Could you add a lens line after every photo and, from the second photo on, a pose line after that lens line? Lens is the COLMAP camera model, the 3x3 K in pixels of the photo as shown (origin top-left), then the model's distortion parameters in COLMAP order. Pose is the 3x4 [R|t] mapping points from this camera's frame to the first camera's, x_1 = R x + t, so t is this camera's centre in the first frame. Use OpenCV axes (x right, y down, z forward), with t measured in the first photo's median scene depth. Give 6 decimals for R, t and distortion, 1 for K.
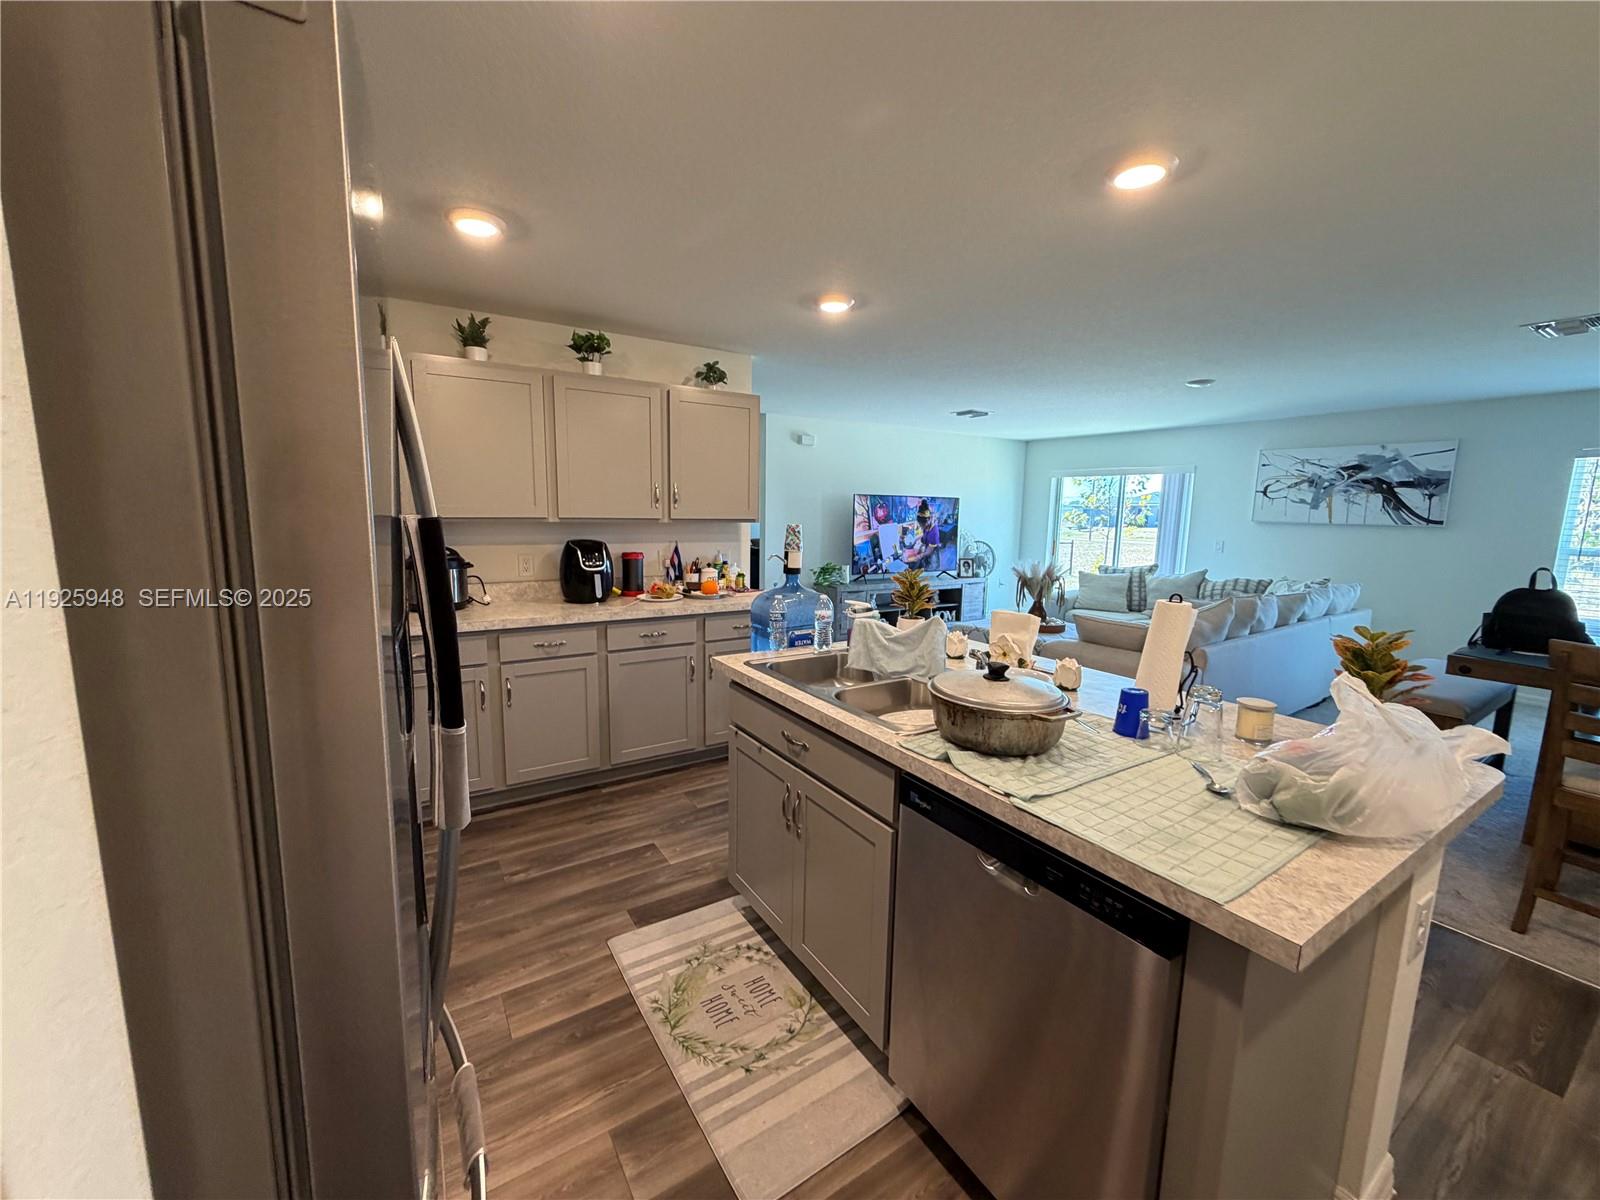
lens RADIAL K [[644.0, 0, 800.0], [0, 644.0, 600.0], [0, 0, 1]] dist [0.011090, 0.000019]
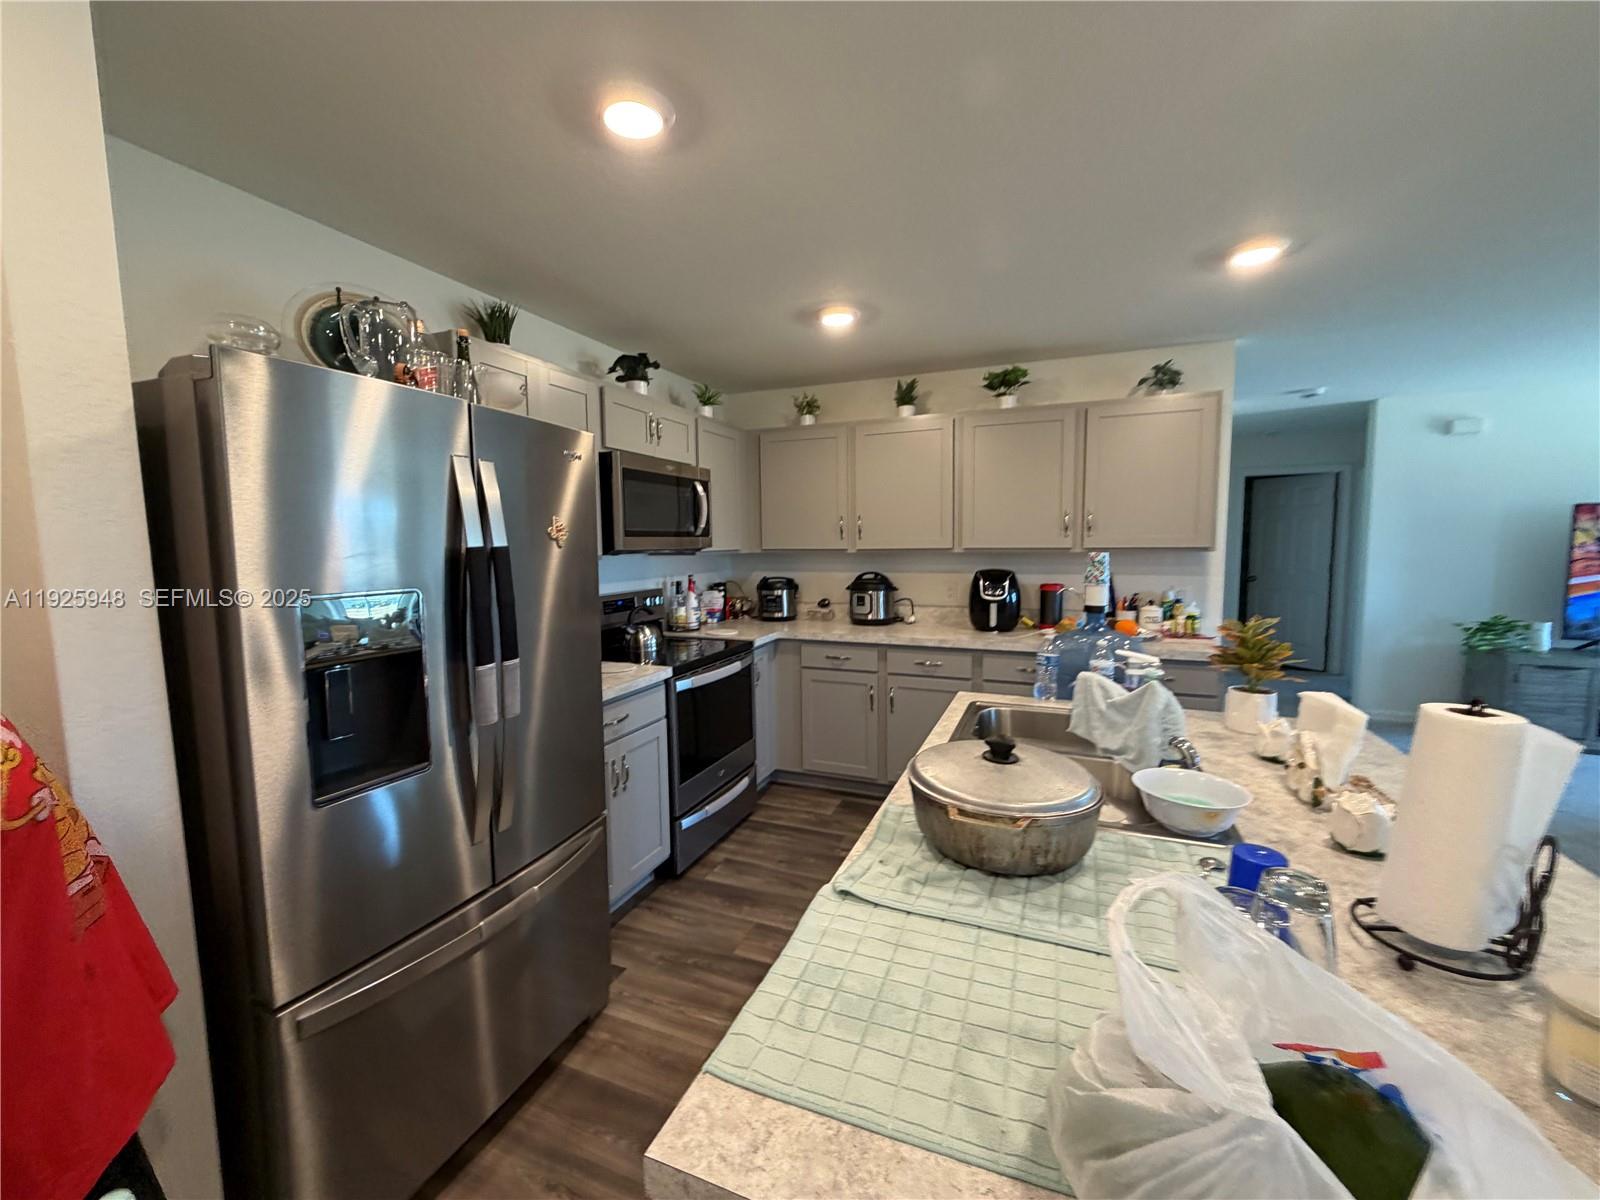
lens RADIAL K [[644.0, 0, 800.0], [0, 644.0, 600.0], [0, 0, 1]] dist [0.011090, 0.000019]
pose [[0.581480, 0.055101, -0.811693, 0.329474], [-0.095556, 0.995424, -0.000881, -0.015374], [0.807930, 0.078074, 0.584084, 0.163458]]
